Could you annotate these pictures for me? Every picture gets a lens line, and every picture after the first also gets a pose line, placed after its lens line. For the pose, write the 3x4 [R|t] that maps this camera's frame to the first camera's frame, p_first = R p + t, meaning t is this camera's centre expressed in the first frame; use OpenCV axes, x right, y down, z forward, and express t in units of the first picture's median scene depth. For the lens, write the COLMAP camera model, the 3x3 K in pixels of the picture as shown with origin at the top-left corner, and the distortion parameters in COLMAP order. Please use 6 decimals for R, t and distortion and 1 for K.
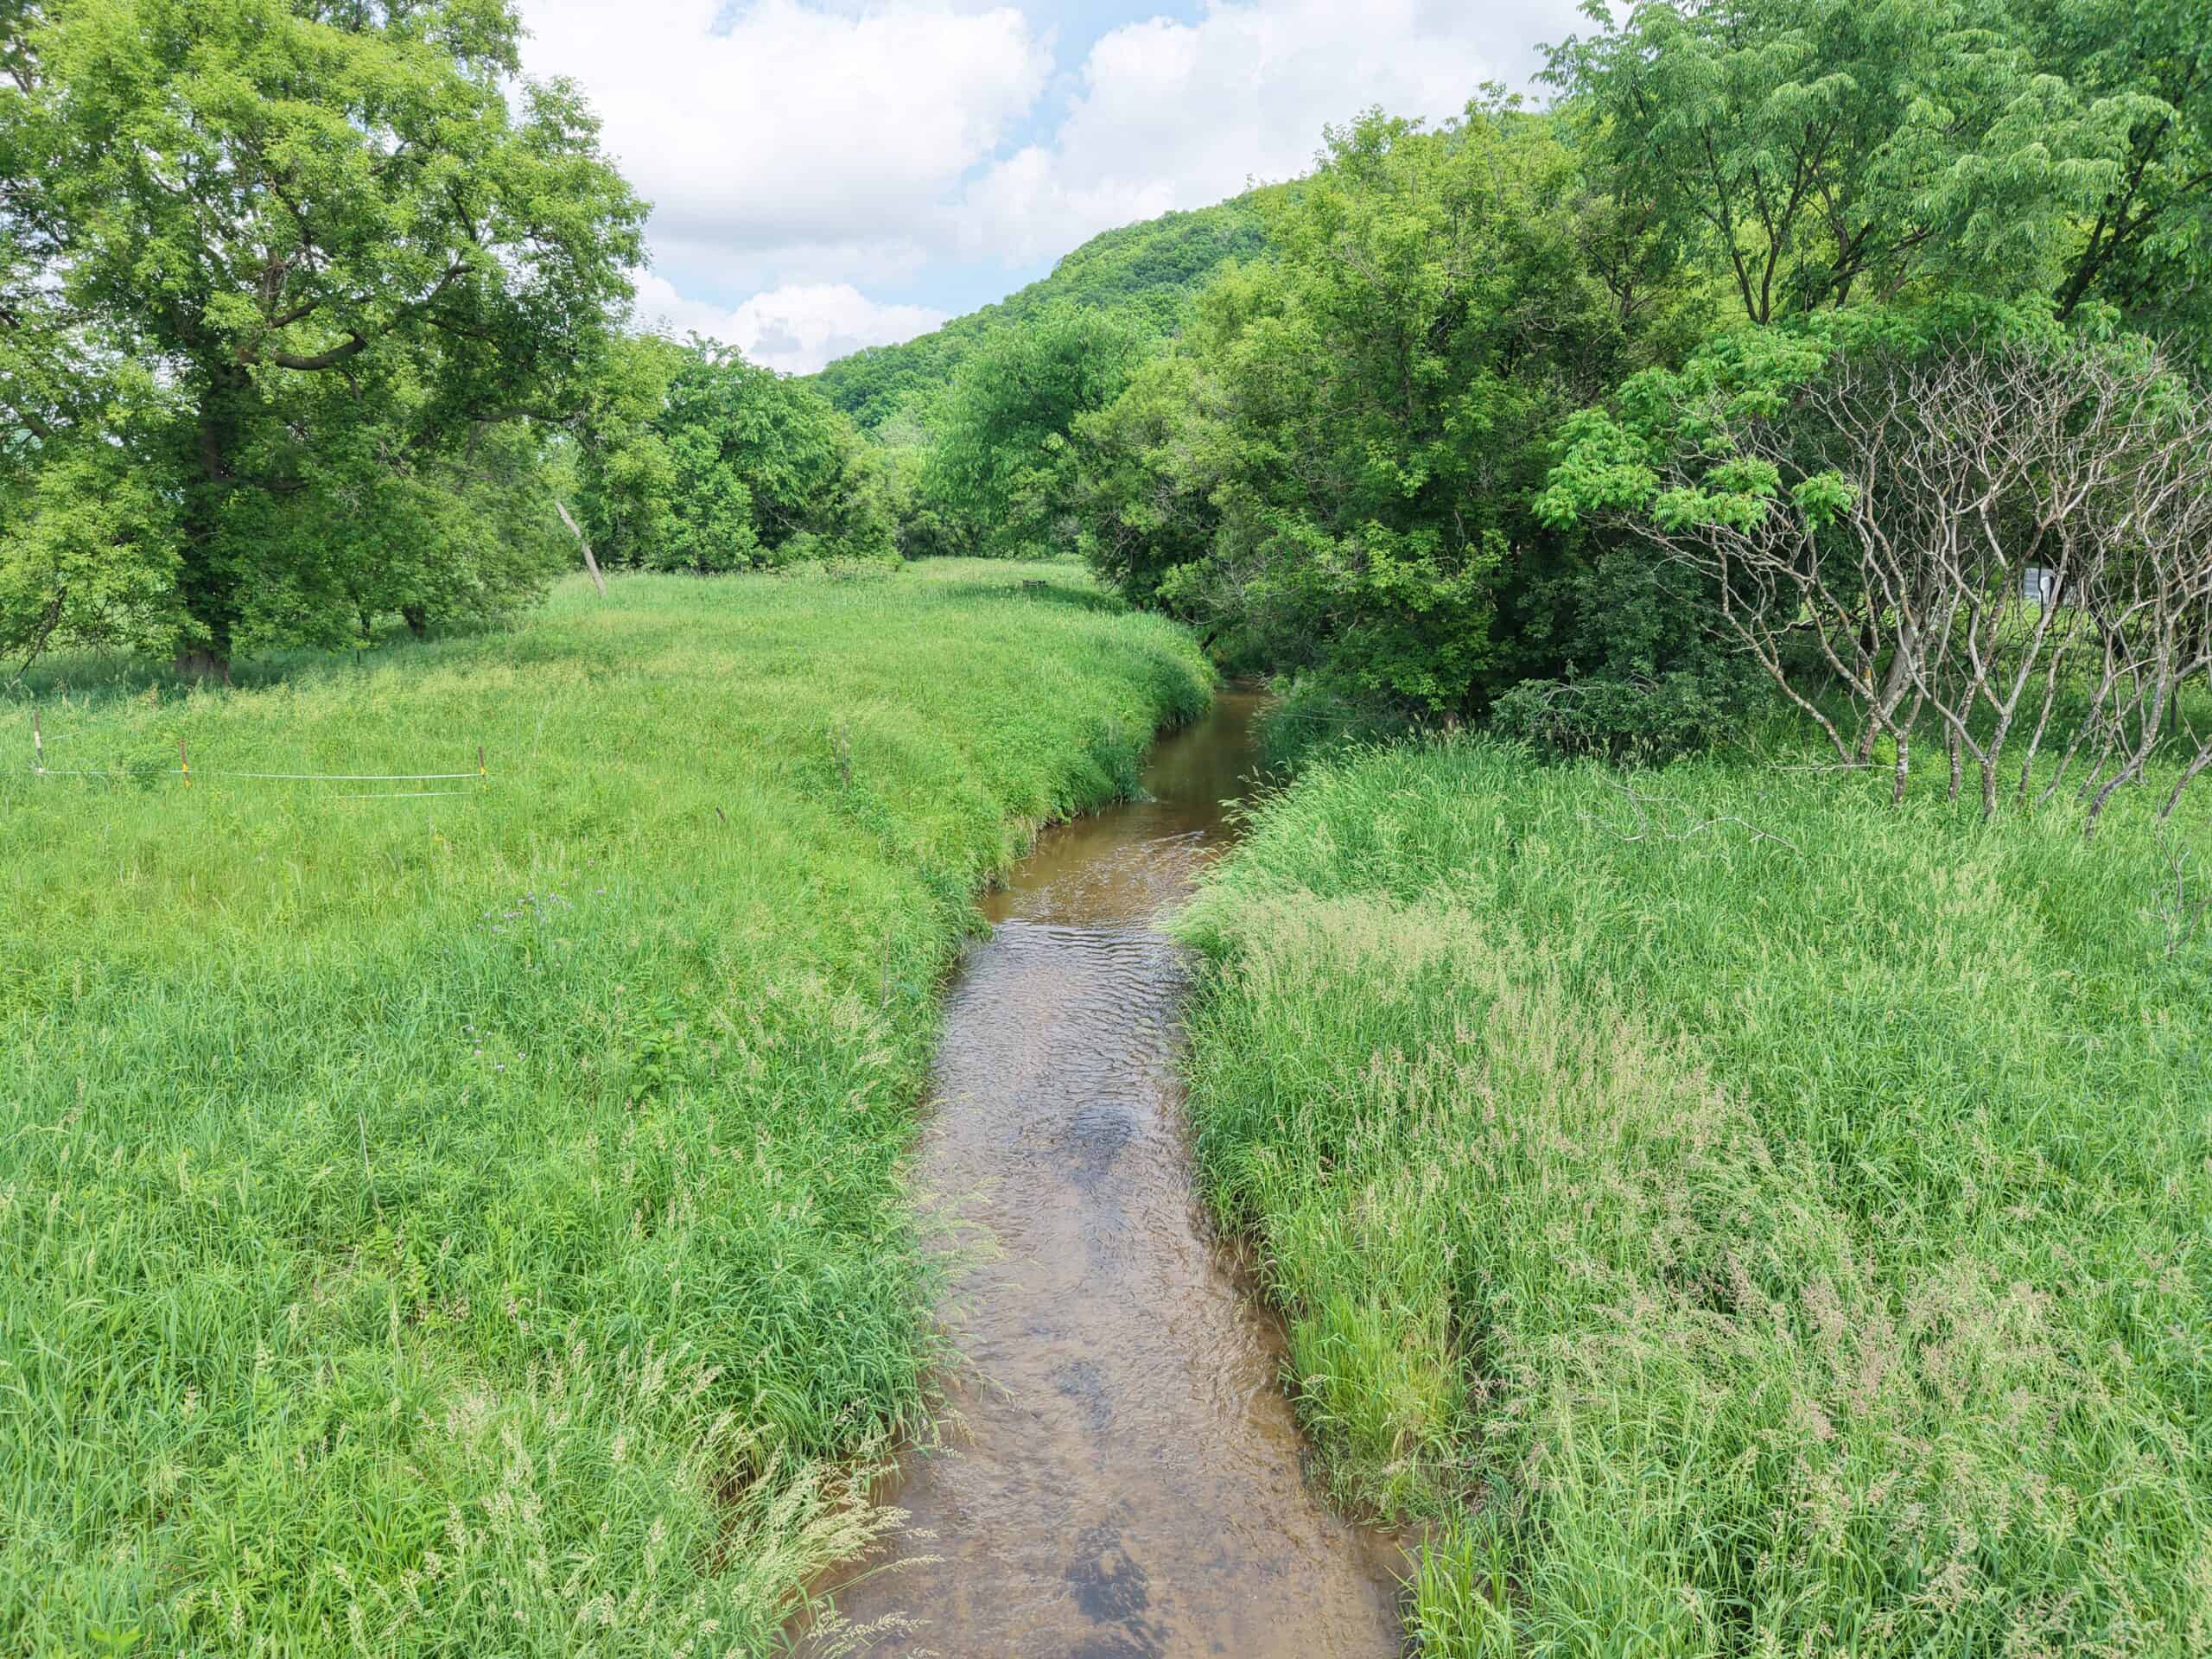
lens RADIAL K [[1532.5, 0, 1097.8], [0, 1532.5, 820.4], [0, 0, 1]] dist [0.020252, -0.003768]
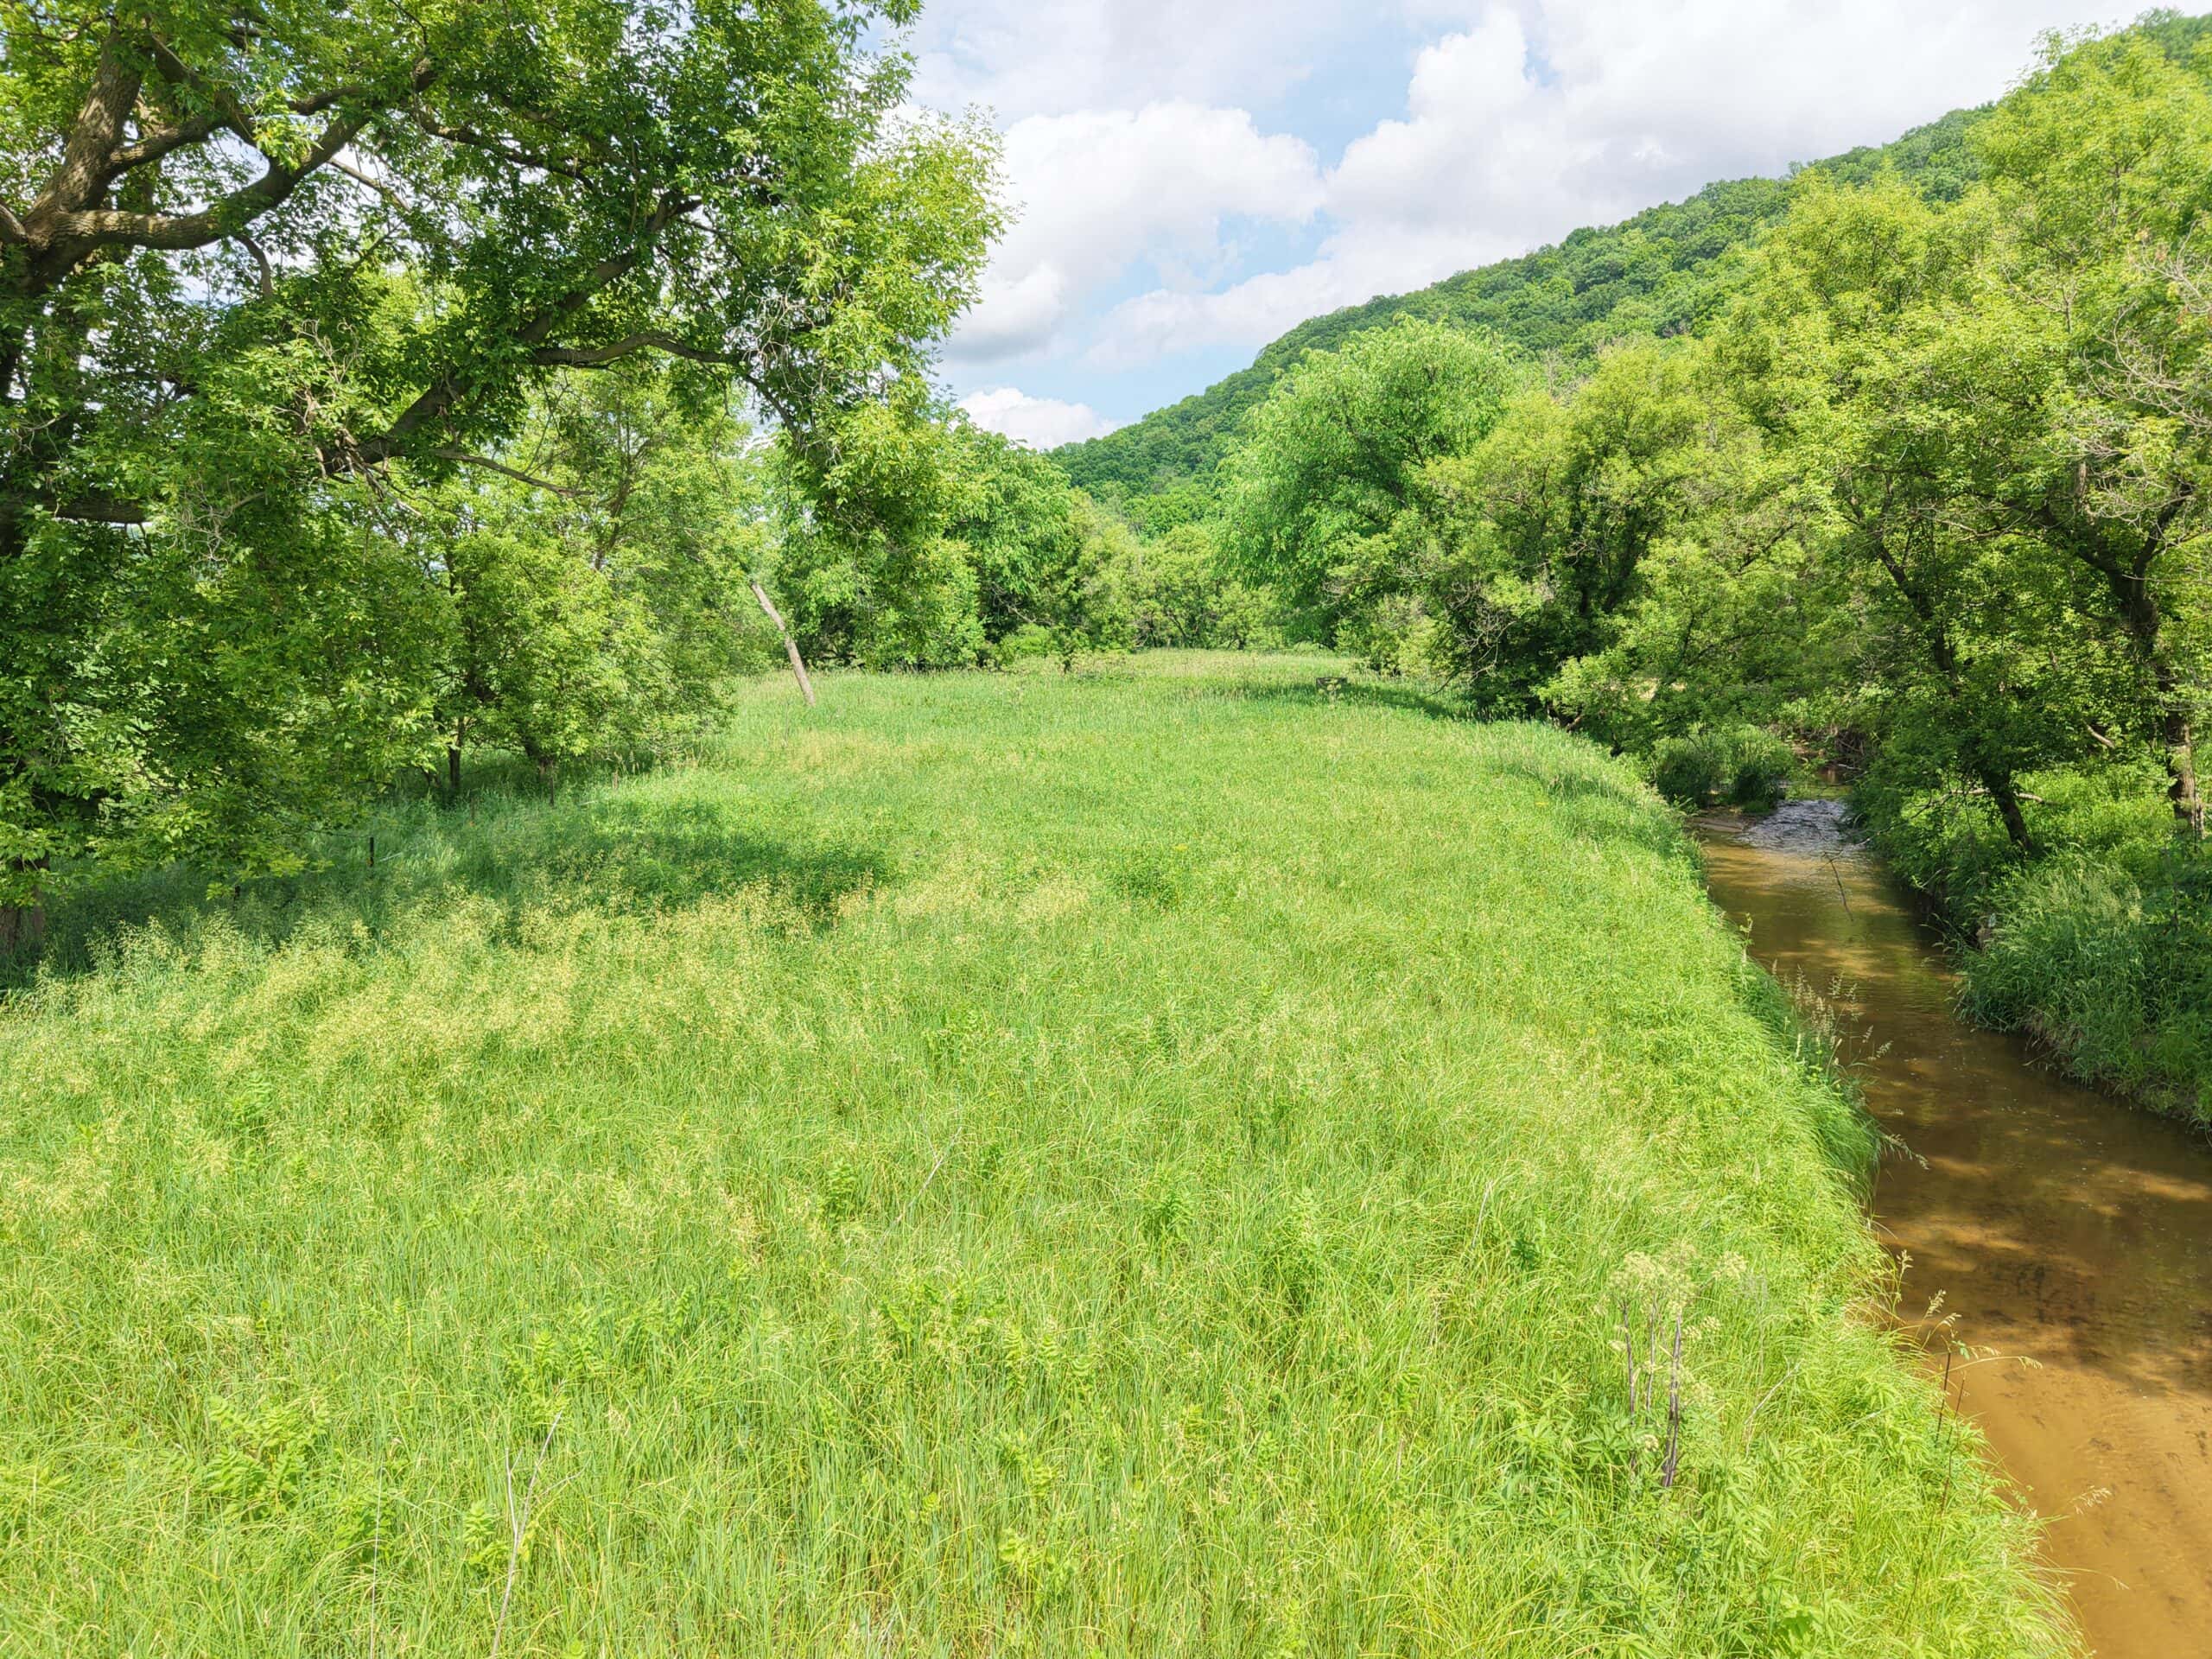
lens RADIAL K [[1532.5, 0, 1112.1], [0, 1532.5, 834.9], [0, 0, 1]] dist [0.020252, -0.003768]
pose [[0.993639, 0.004758, -0.112513, -0.054648], [-0.010269, 0.998773, -0.048452, -0.029511], [0.112145, 0.049299, 0.992468, 0.165593]]
